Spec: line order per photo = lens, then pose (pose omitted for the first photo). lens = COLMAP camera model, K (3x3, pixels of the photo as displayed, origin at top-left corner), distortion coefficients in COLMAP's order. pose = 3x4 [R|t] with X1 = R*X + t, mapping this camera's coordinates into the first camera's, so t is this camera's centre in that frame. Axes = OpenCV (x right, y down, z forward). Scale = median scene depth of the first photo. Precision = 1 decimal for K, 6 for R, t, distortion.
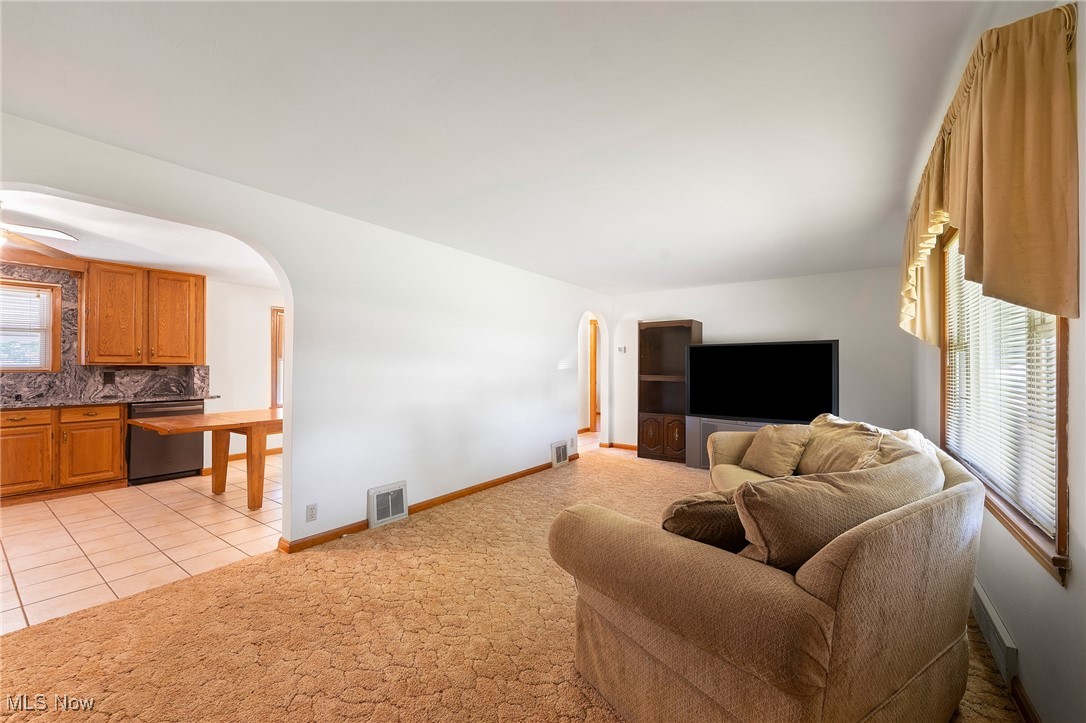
lens RADIAL K [[436.3, 0, 546.6], [0, 436.3, 365.4], [0, 0, 1]] dist [-0.000644, -0.000378]
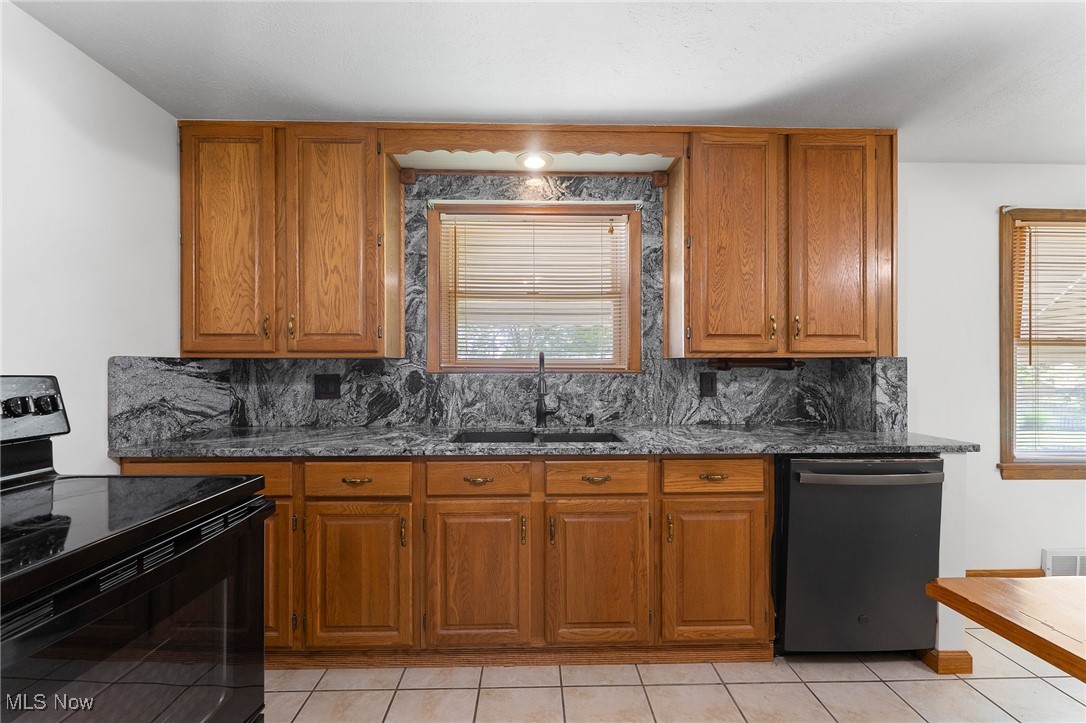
lens RADIAL K [[436.3, 0, 538.2], [0, 436.3, 366.1], [0, 0, 1]] dist [-0.000644, -0.000378]
pose [[0.593582, -0.000445, -0.804773, -0.762993], [0.006081, 0.999974, 0.003933, 0.005092], [0.804750, -0.007228, 0.593569, 0.587756]]
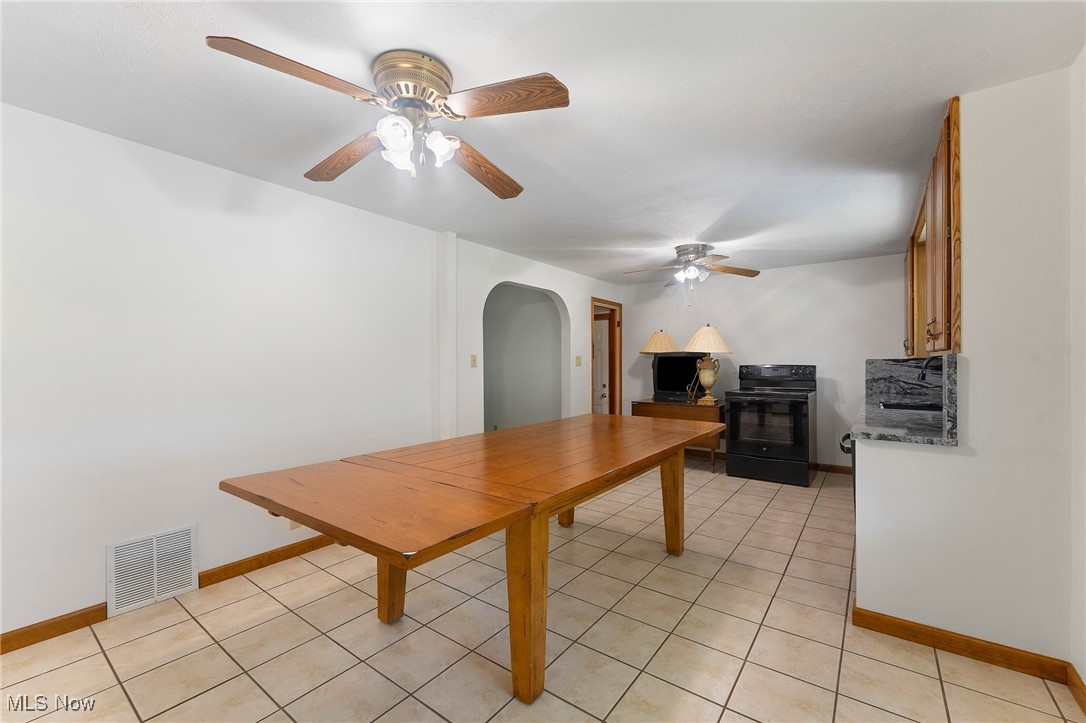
lens RADIAL K [[436.3, 0, 532.6], [0, 436.3, 361.0], [0, 0, 1]] dist [-0.000644, -0.000378]
pose [[-0.998689, 0.002344, 0.051126, -0.536557], [0.001884, 0.999957, -0.009030, 0.008716], [-0.051145, -0.008921, -0.998651, 1.586575]]
